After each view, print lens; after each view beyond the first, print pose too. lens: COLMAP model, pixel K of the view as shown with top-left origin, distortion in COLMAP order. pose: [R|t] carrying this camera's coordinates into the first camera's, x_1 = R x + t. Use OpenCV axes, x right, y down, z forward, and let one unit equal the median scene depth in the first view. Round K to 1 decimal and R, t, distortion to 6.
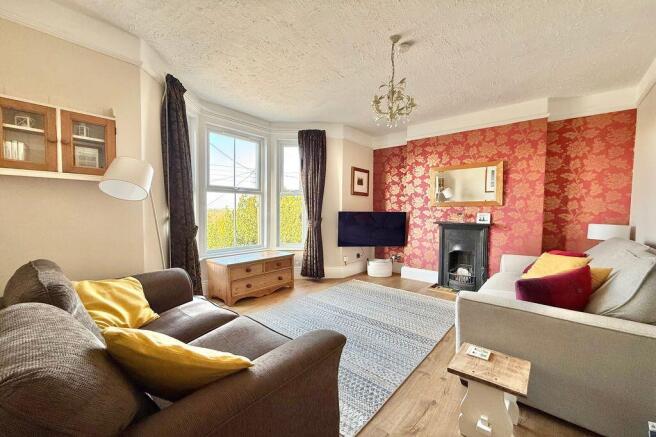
lens RADIAL K [[260.6, 0, 326.6], [0, 260.6, 222.8], [0, 0, 1]] dist [-0.000279, -0.000771]
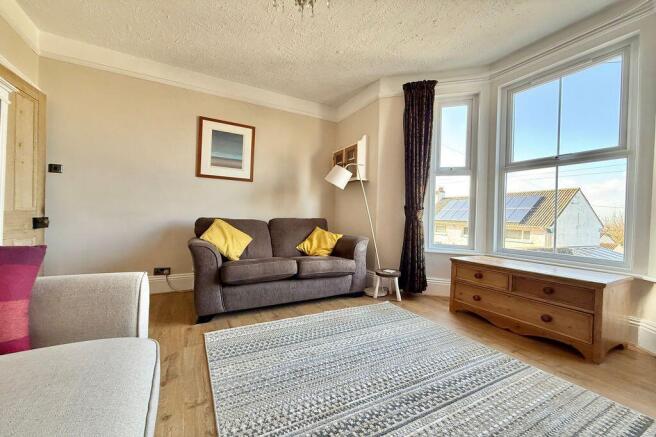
lens RADIAL K [[260.6, 0, 324.2], [0, 260.6, 217.3], [0, 0, 1]] dist [-0.000279, -0.000771]
pose [[-0.357381, -0.016249, -0.933817, 0.436523], [-0.070841, 0.997440, 0.009756, 0.042612], [0.931268, 0.069639, -0.357617, 0.745772]]
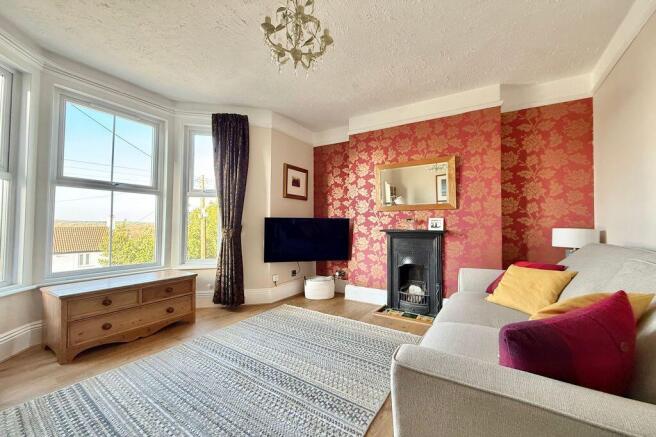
lens RADIAL K [[260.6, 0, 327.7], [0, 260.6, 218.5], [0, 0, 1]] dist [-0.000279, -0.000771]
pose [[0.989186, 0.001406, 0.146661, 0.134634], [0.009035, 0.997471, -0.070501, 0.019295], [-0.146389, 0.071064, 0.986671, 0.222590]]
